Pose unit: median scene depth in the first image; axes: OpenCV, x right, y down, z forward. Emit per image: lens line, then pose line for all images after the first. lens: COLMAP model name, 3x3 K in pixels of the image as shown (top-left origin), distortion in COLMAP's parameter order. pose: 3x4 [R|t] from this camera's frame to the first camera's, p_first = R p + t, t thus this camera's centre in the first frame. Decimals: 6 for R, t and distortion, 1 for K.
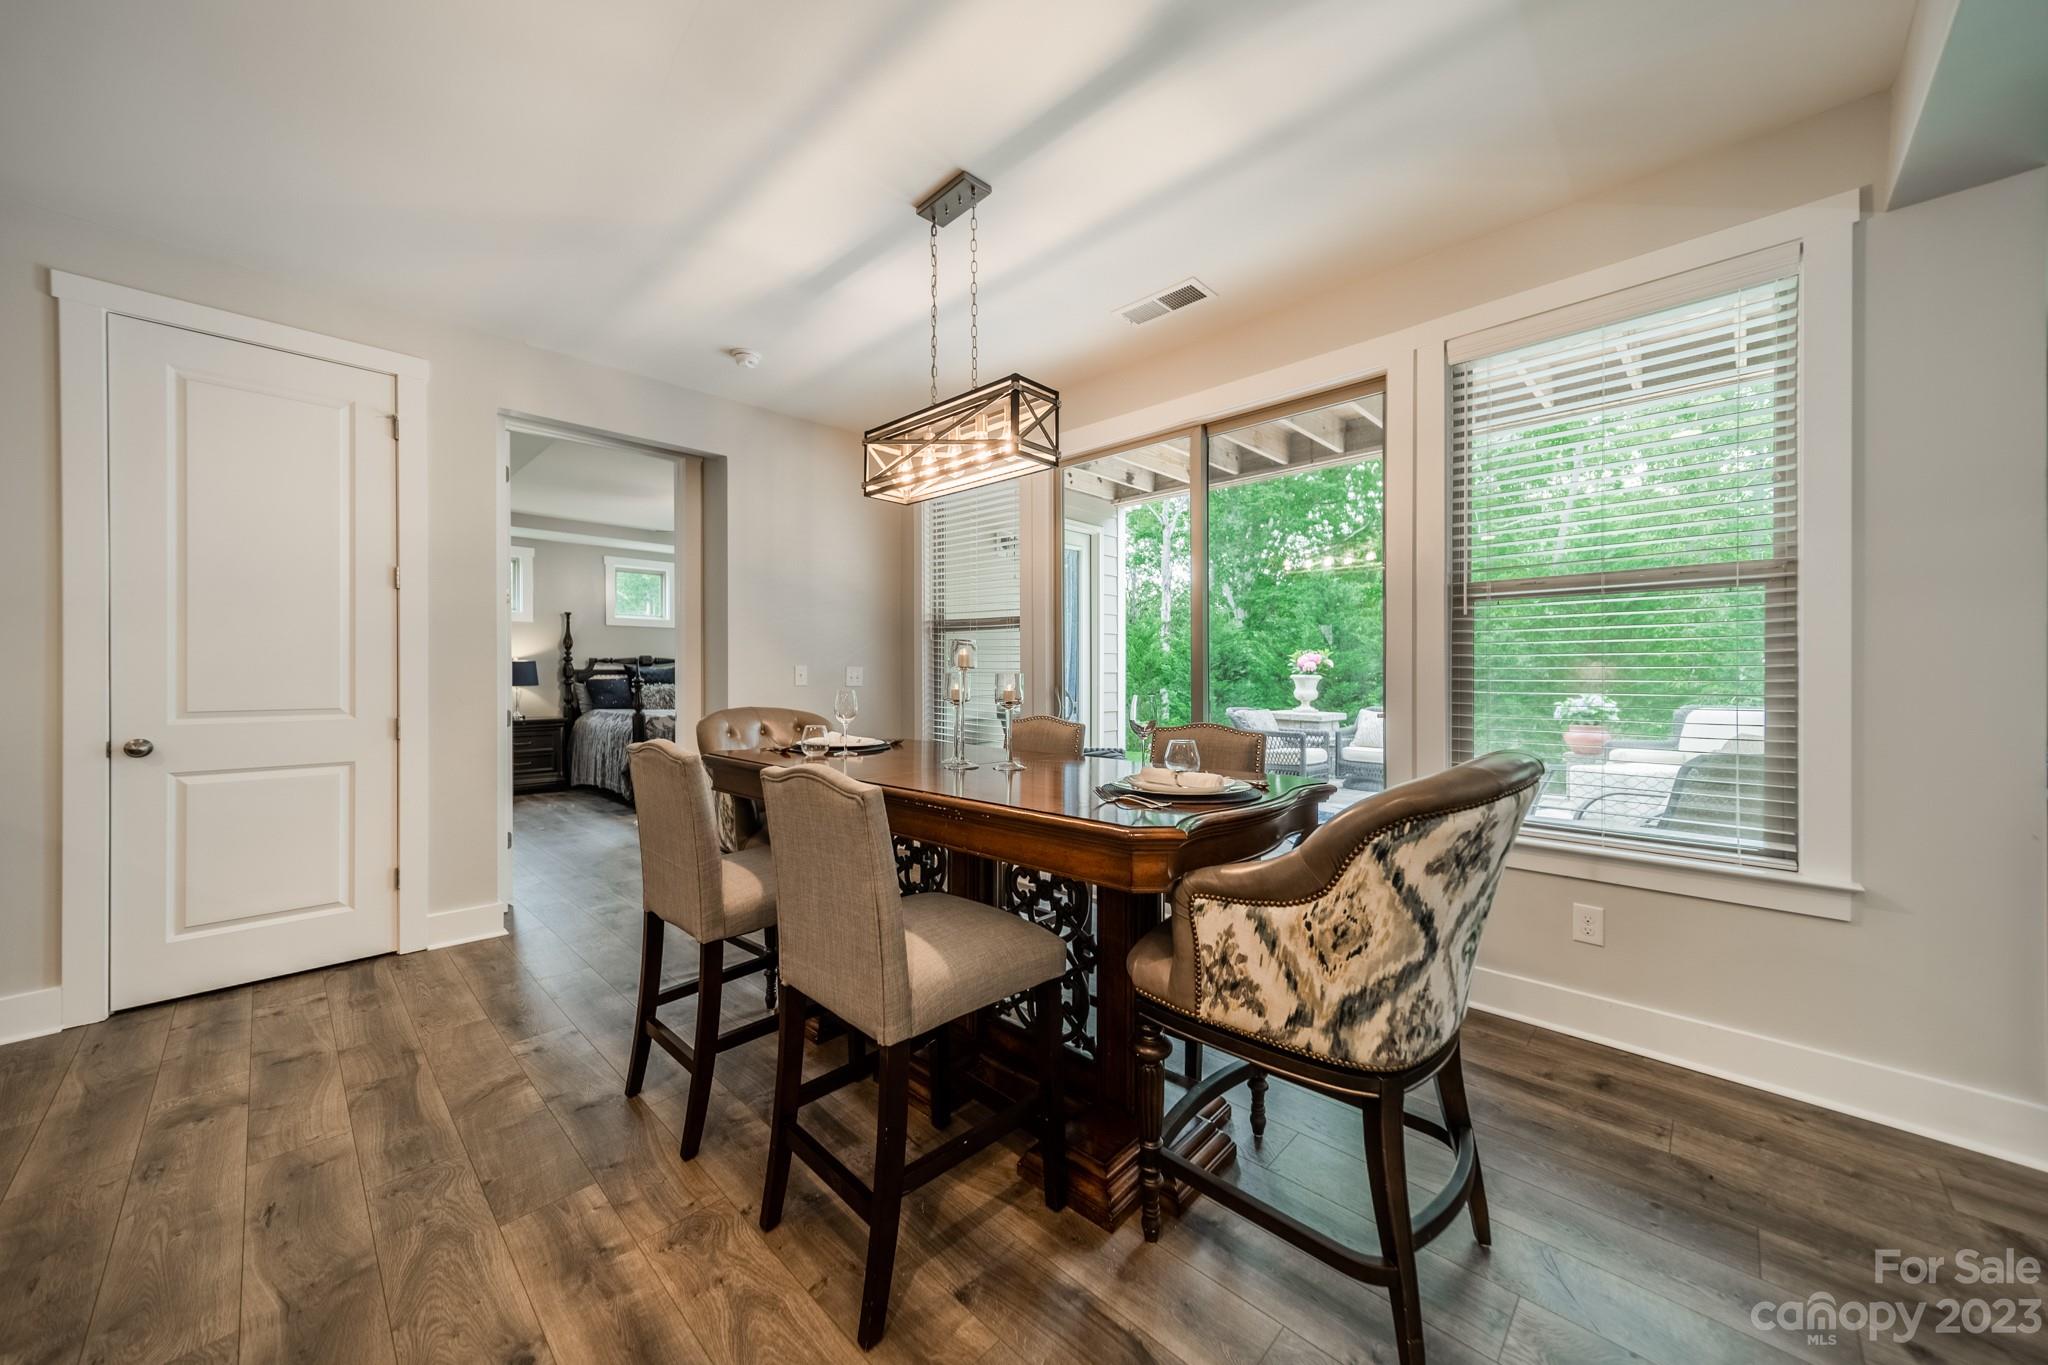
lens RADIAL K [[732.4, 0, 1018.7], [0, 732.4, 668.1], [0, 0, 1]] dist [0.008511, -0.000295]
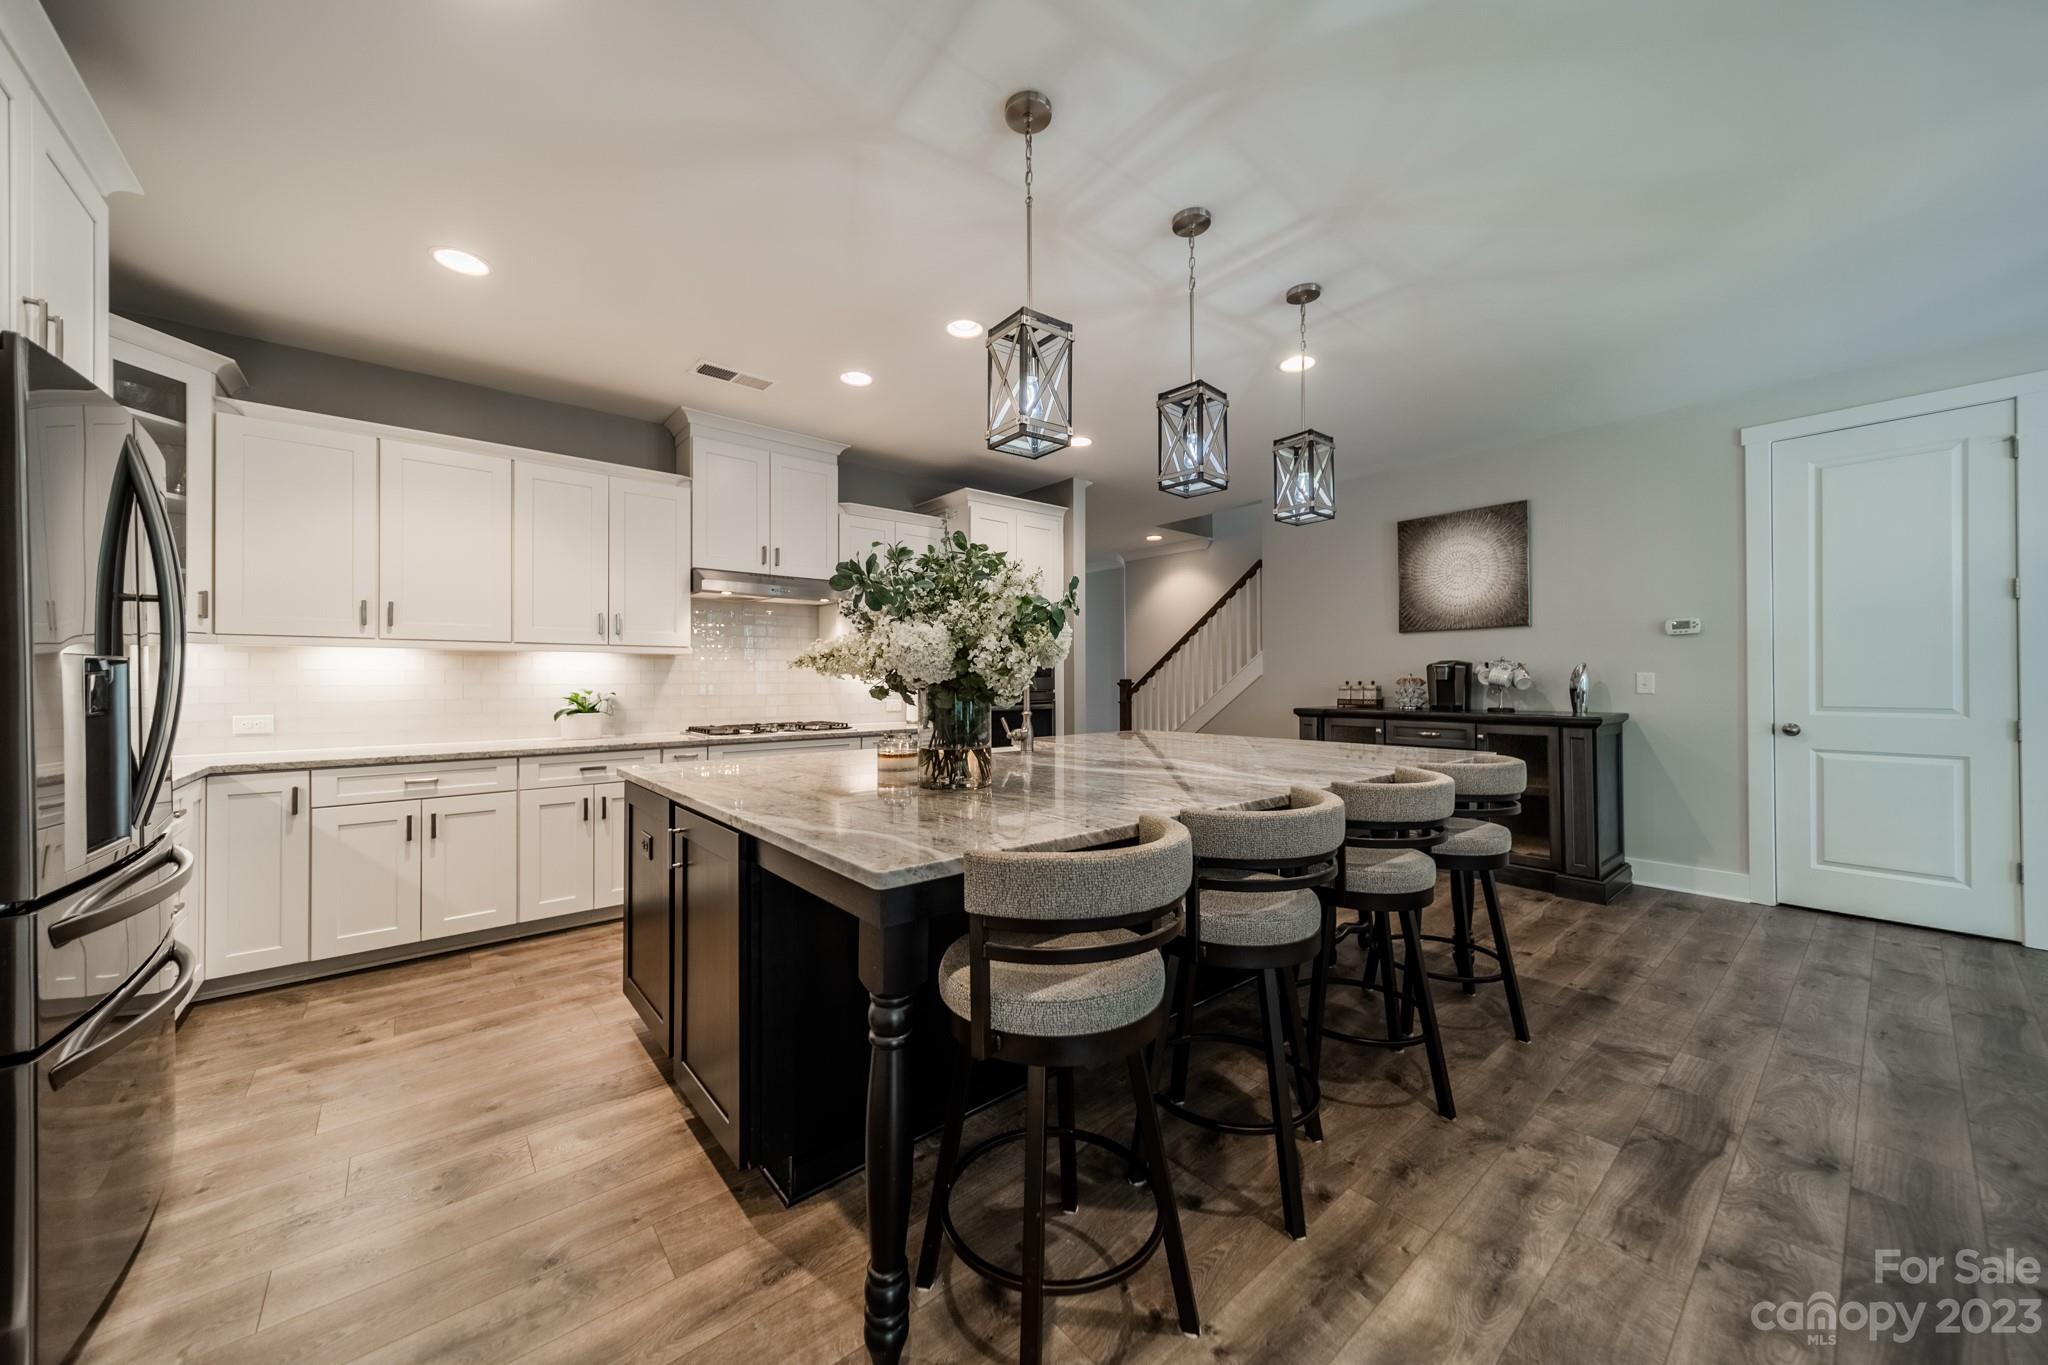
lens RADIAL K [[732.4, 0, 1025.8], [0, 732.4, 679.6], [0, 0, 1]] dist [0.008511, -0.000295]
pose [[-0.095707, 0.001876, -0.995408, 0.388965], [0.009844, 0.999951, 0.000938, -0.006925], [0.995361, -0.009709, -0.095721, -0.346220]]
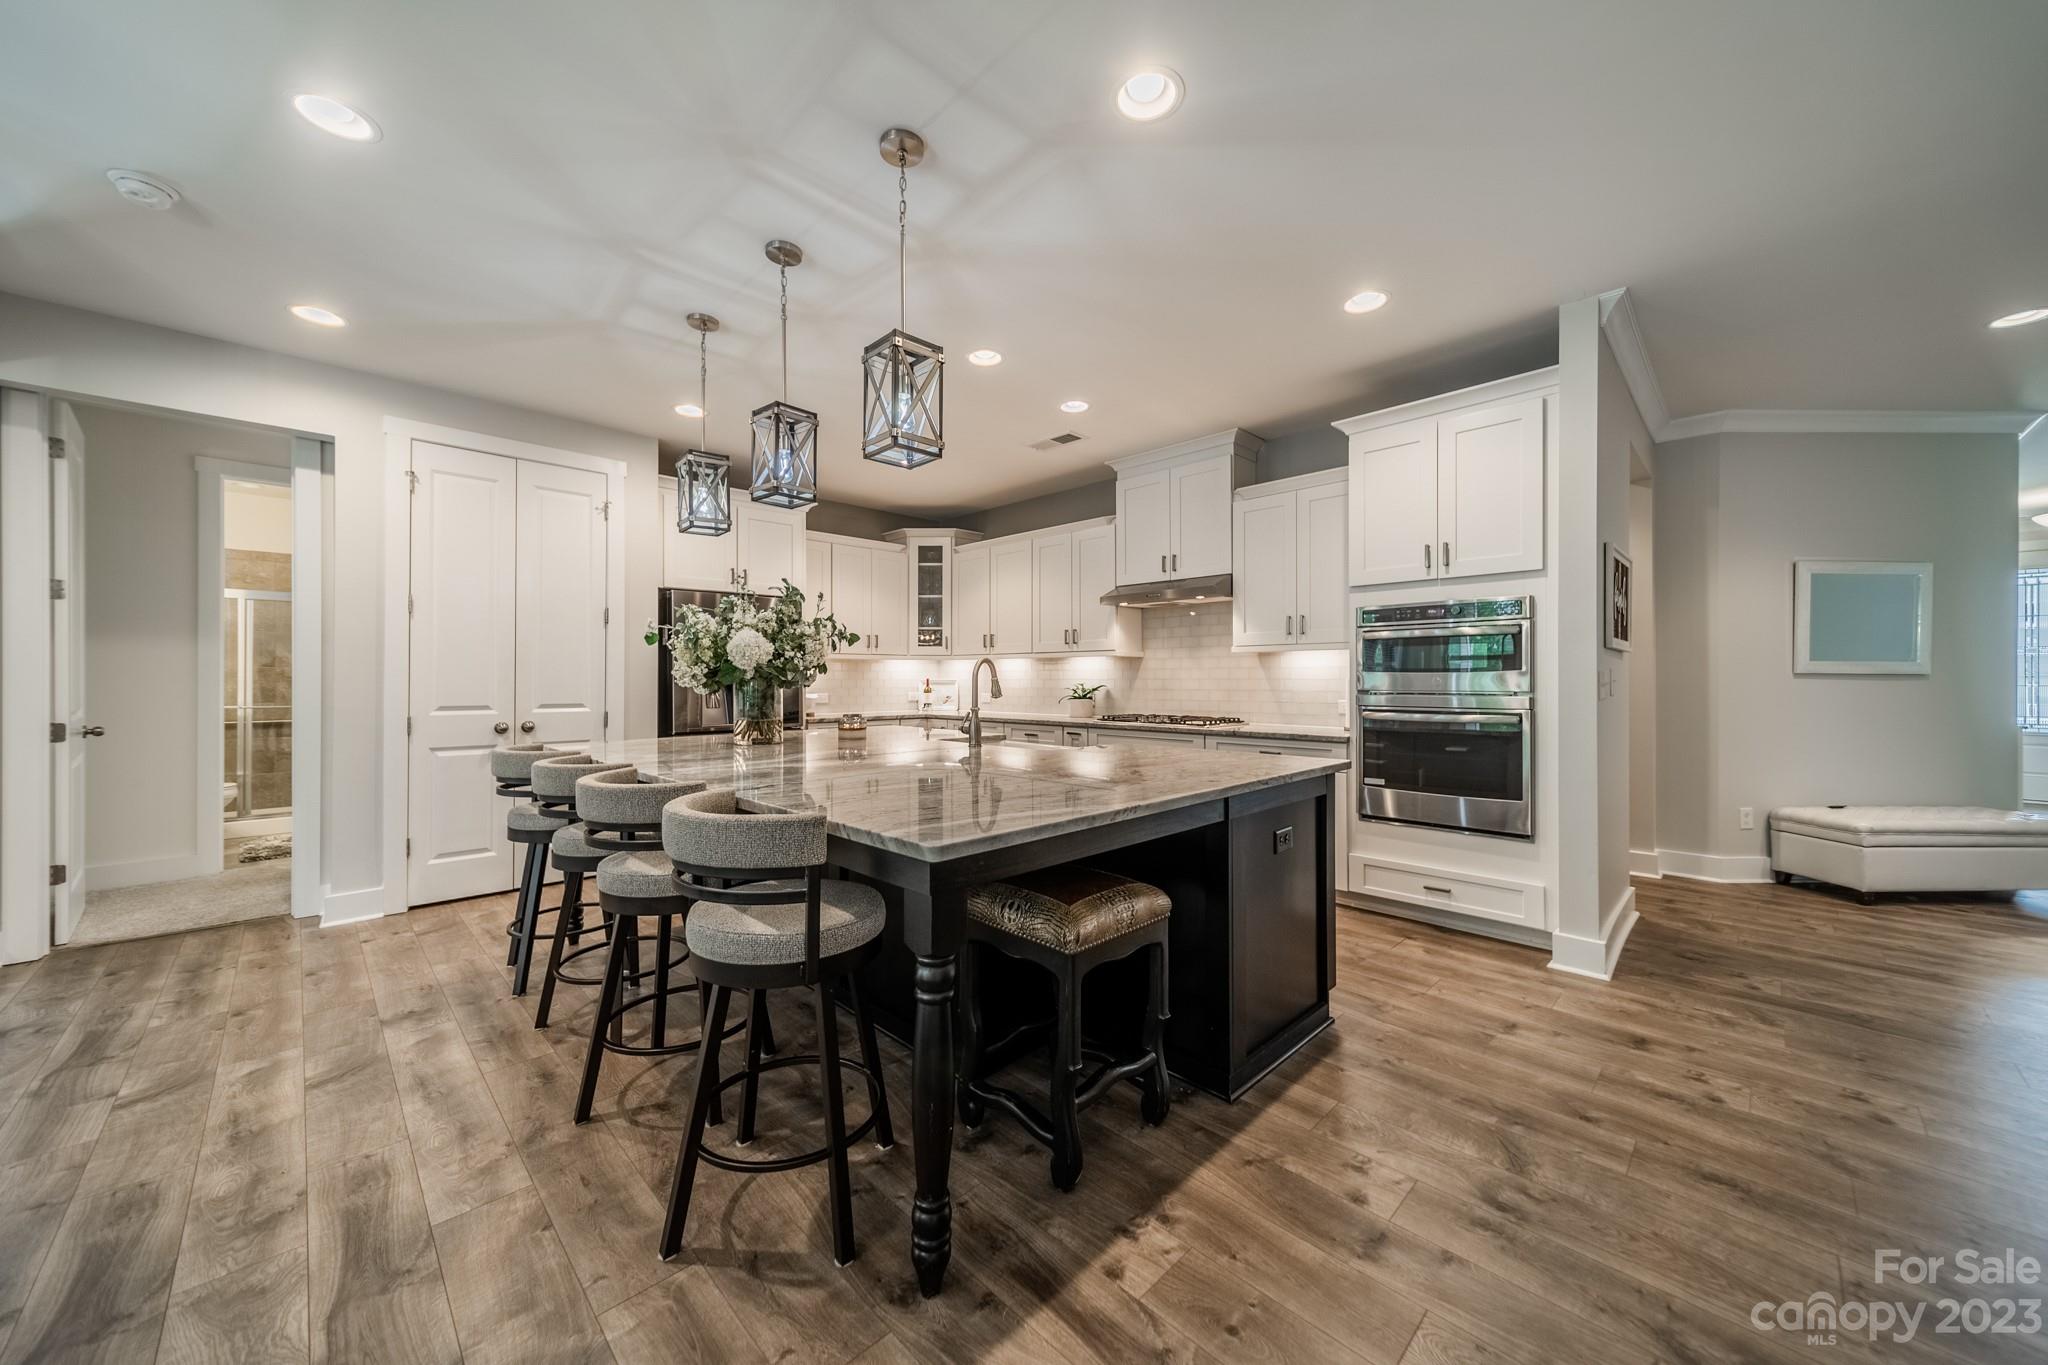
lens RADIAL K [[732.4, 0, 1017.4], [0, 732.4, 680.8], [0, 0, 1]] dist [0.008511, -0.000295]
pose [[-0.999703, 0.002593, 0.024228, -0.773512], [0.002506, 0.999990, -0.003602, 0.005402], [-0.024237, -0.003540, -0.999700, 0.664393]]
